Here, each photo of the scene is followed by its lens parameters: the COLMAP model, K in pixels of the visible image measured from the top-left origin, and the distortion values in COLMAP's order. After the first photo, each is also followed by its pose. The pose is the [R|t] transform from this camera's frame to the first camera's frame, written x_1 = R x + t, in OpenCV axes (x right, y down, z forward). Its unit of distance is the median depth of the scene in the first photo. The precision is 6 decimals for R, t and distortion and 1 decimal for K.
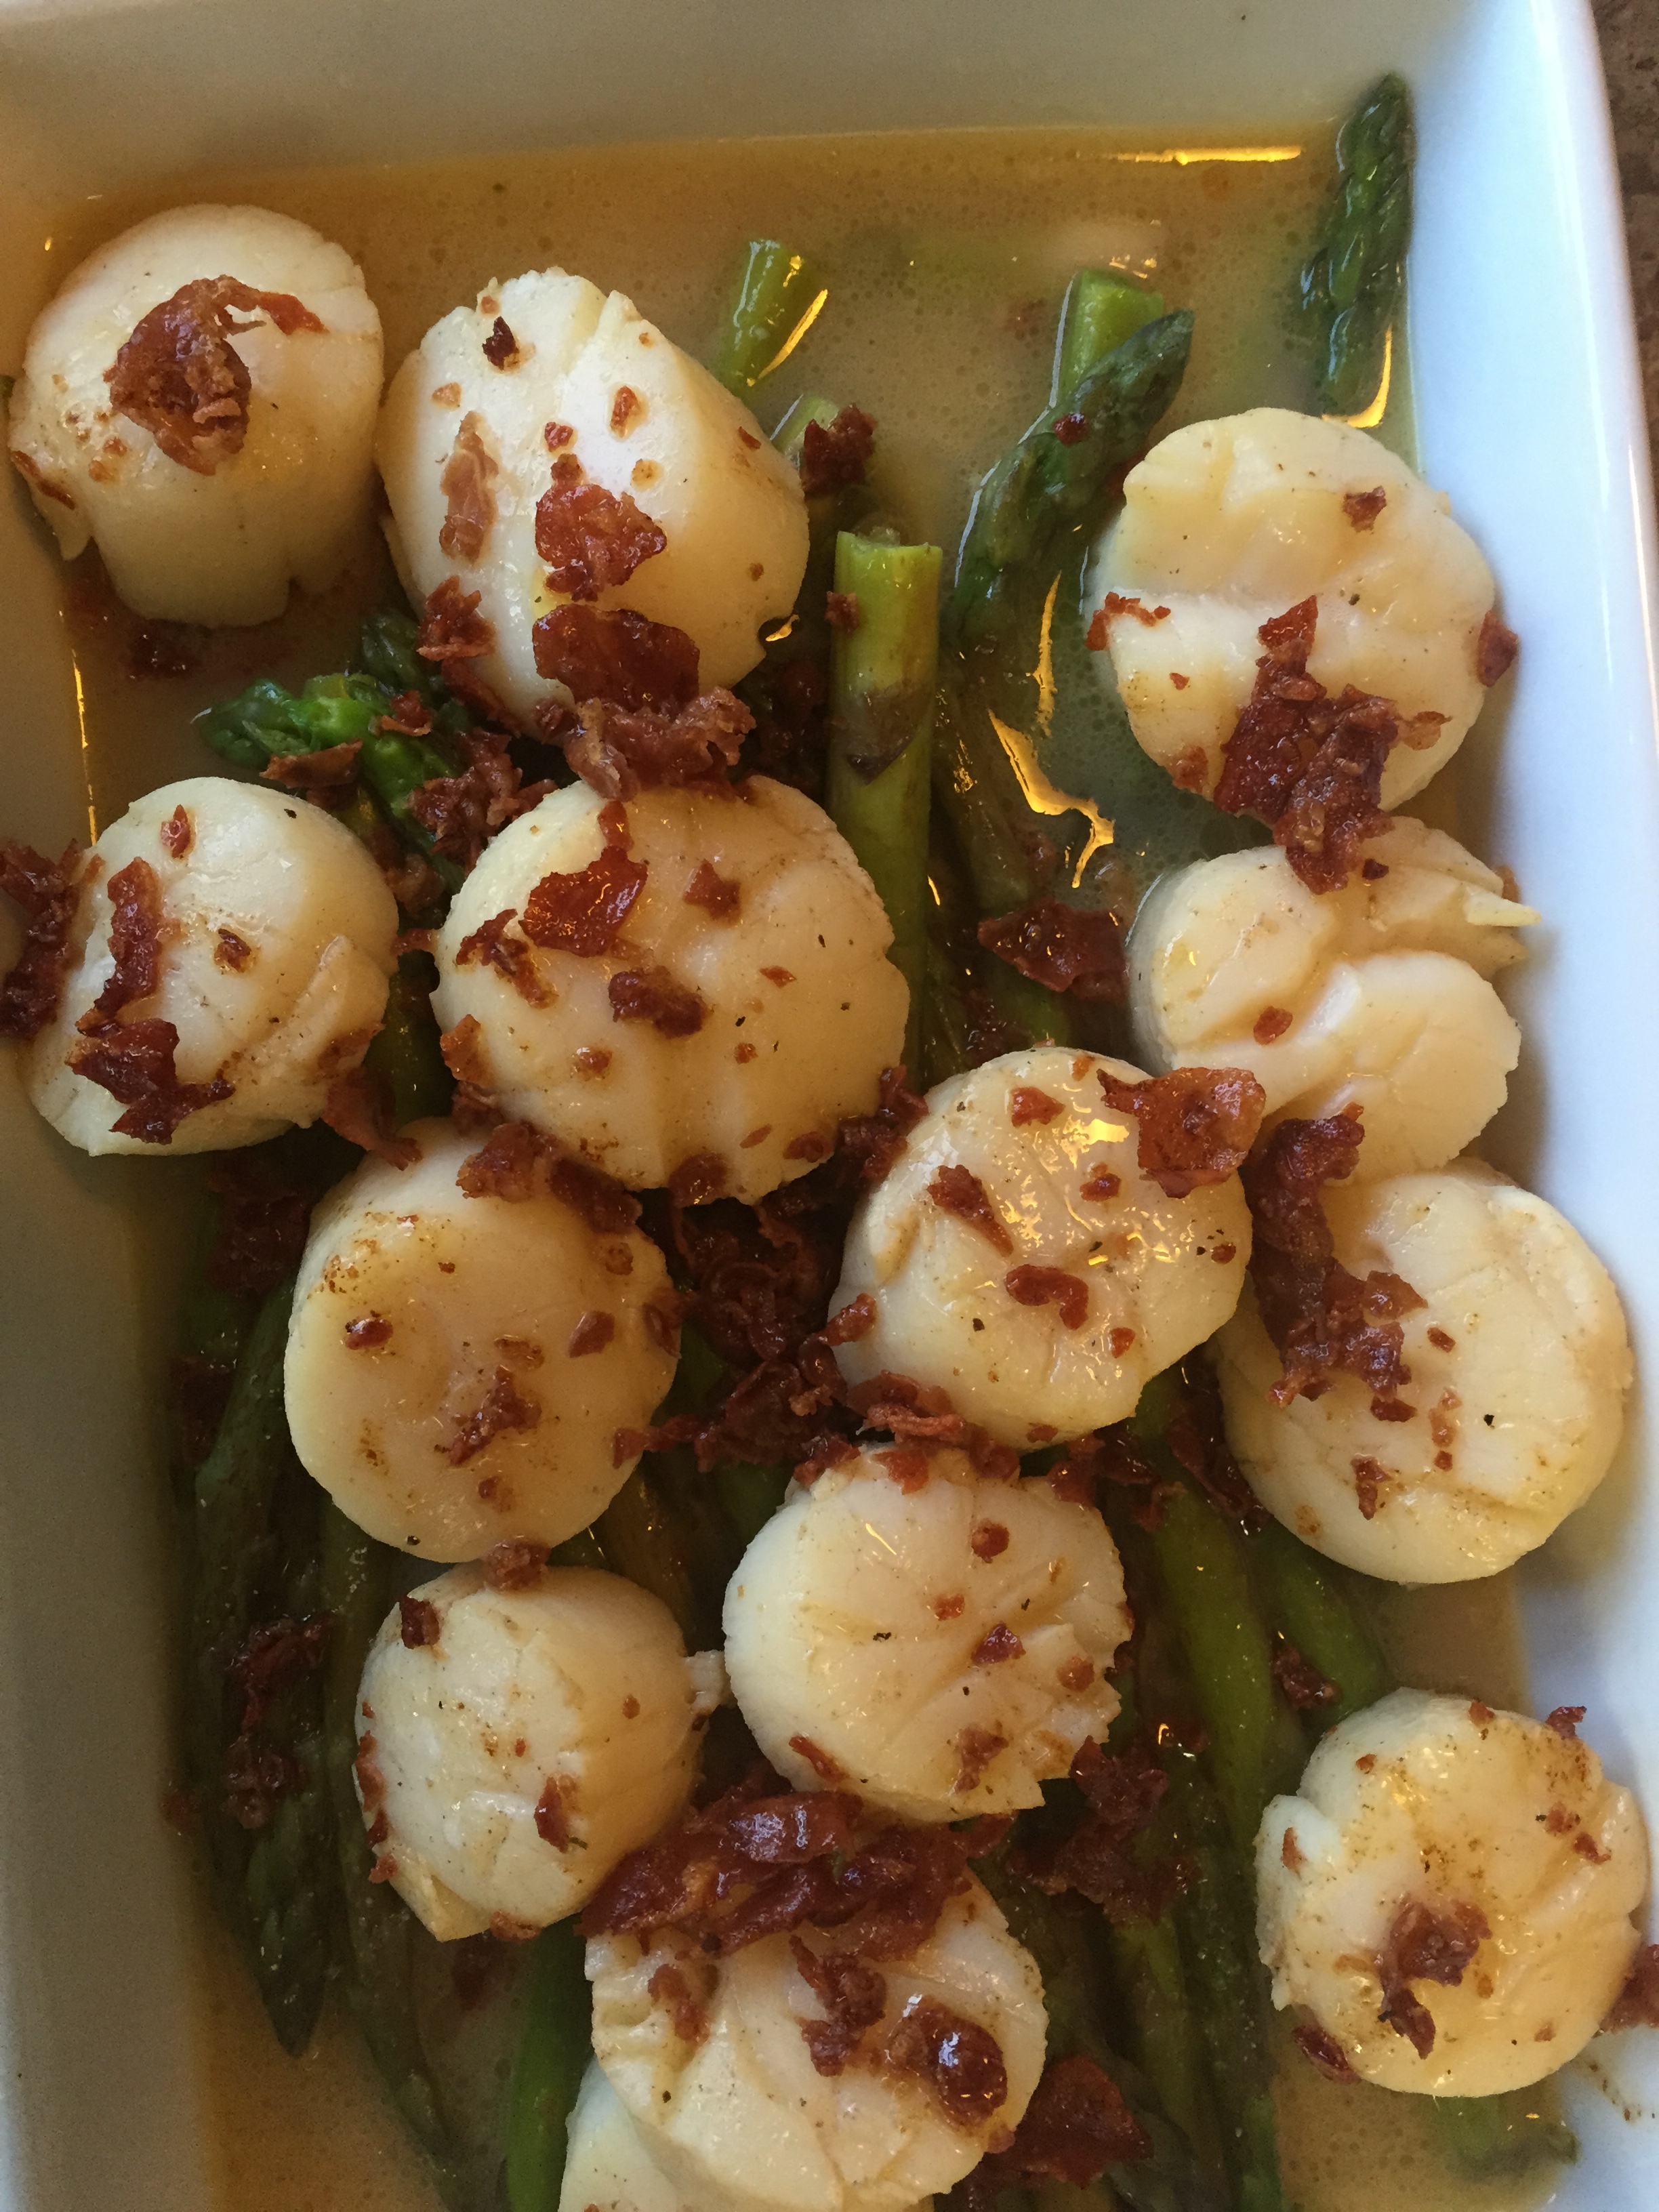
lens RADIAL K [[2093.2, 0, 829.5], [0, 2093.2, 1106.0], [0, 0, 1]] dist [0.097318, -0.272322]
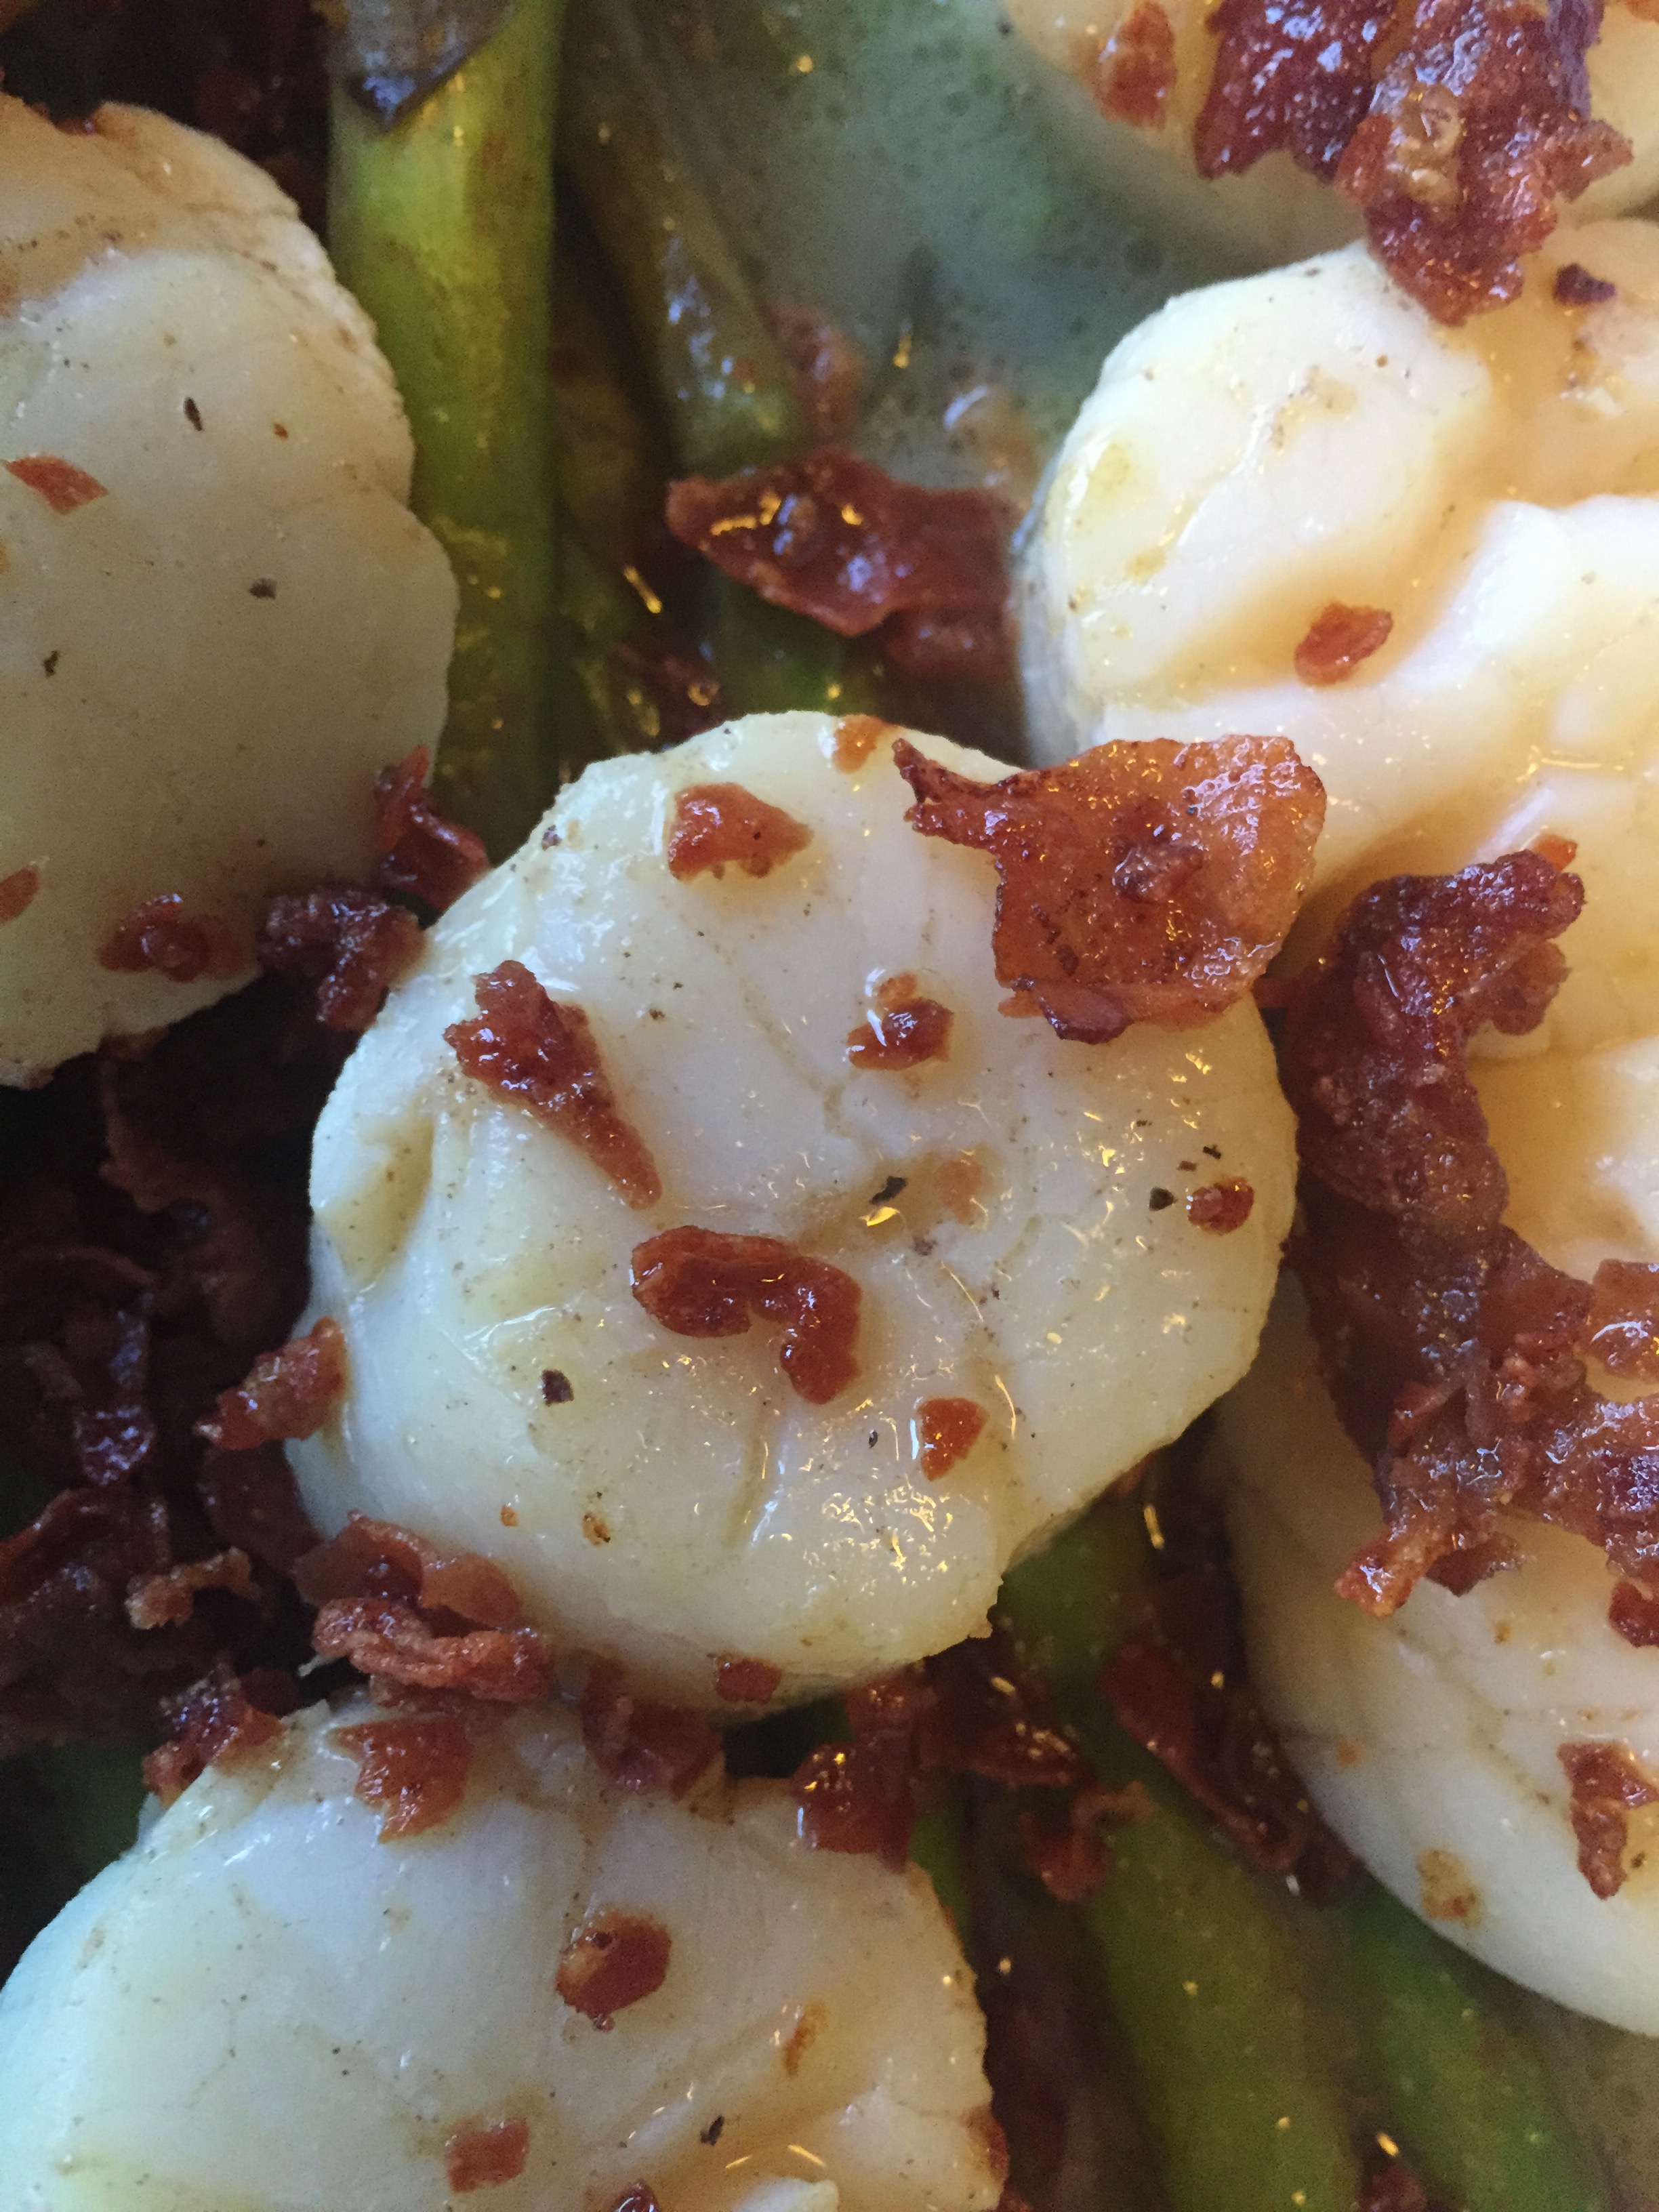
lens RADIAL K [[2093.2, 0, 829.5], [0, 2093.2, 1106.0], [0, 0, 1]] dist [0.097318, -0.272322]
pose [[0.999301, -0.001654, -0.037339, 0.128788], [-0.000945, 0.997583, -0.069480, 0.077671], [0.037364, 0.069467, 0.996884, 0.605098]]
